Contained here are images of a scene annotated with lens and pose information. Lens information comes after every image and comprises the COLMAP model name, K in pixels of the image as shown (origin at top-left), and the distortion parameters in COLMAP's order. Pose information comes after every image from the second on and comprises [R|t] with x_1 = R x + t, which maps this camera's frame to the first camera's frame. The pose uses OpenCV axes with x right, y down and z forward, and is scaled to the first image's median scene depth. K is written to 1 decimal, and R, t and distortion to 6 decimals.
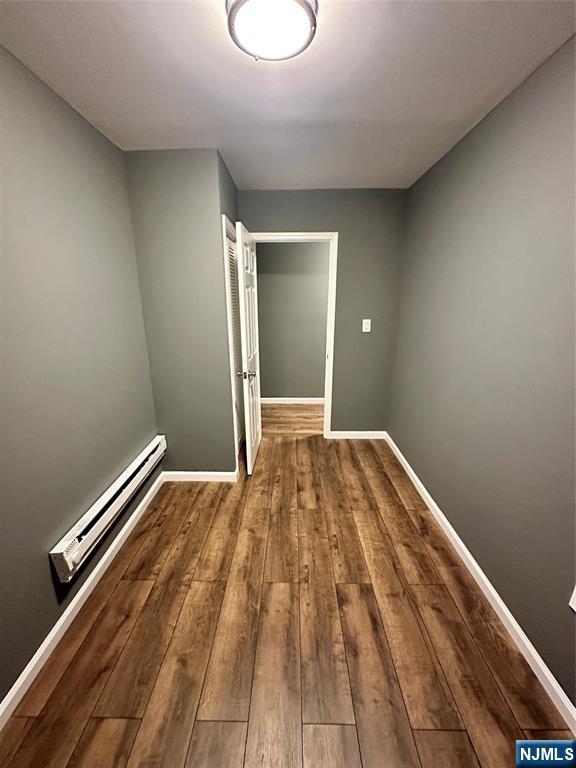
lens RADIAL K [[307.6, 0, 288.0], [0, 307.6, 384.0], [0, 0, 1]] dist [0.000277, -0.000320]
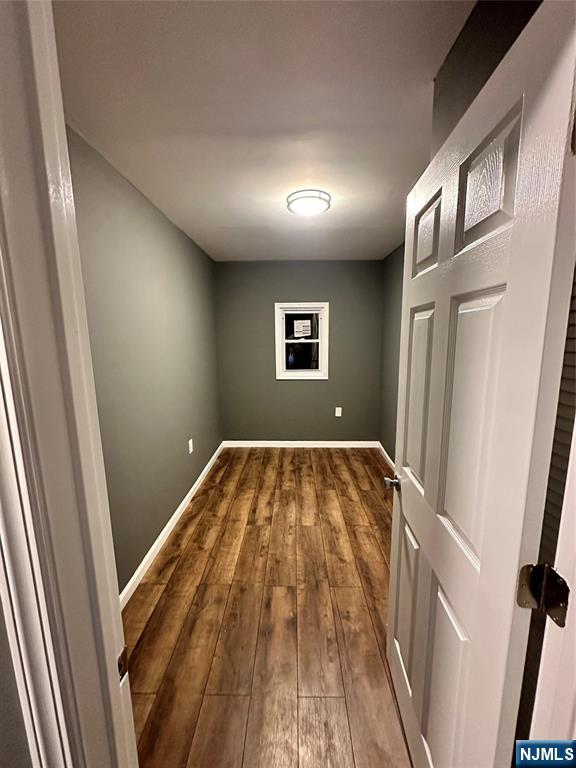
lens RADIAL K [[307.6, 0, 288.0], [0, 307.6, 384.0], [0, 0, 1]] dist [0.000277, -0.000320]
pose [[-0.999855, 0.015722, 0.006569, 0.048655], [0.017023, 0.905040, 0.424986, -0.533875], [0.000737, 0.425036, -0.905176, 1.876664]]
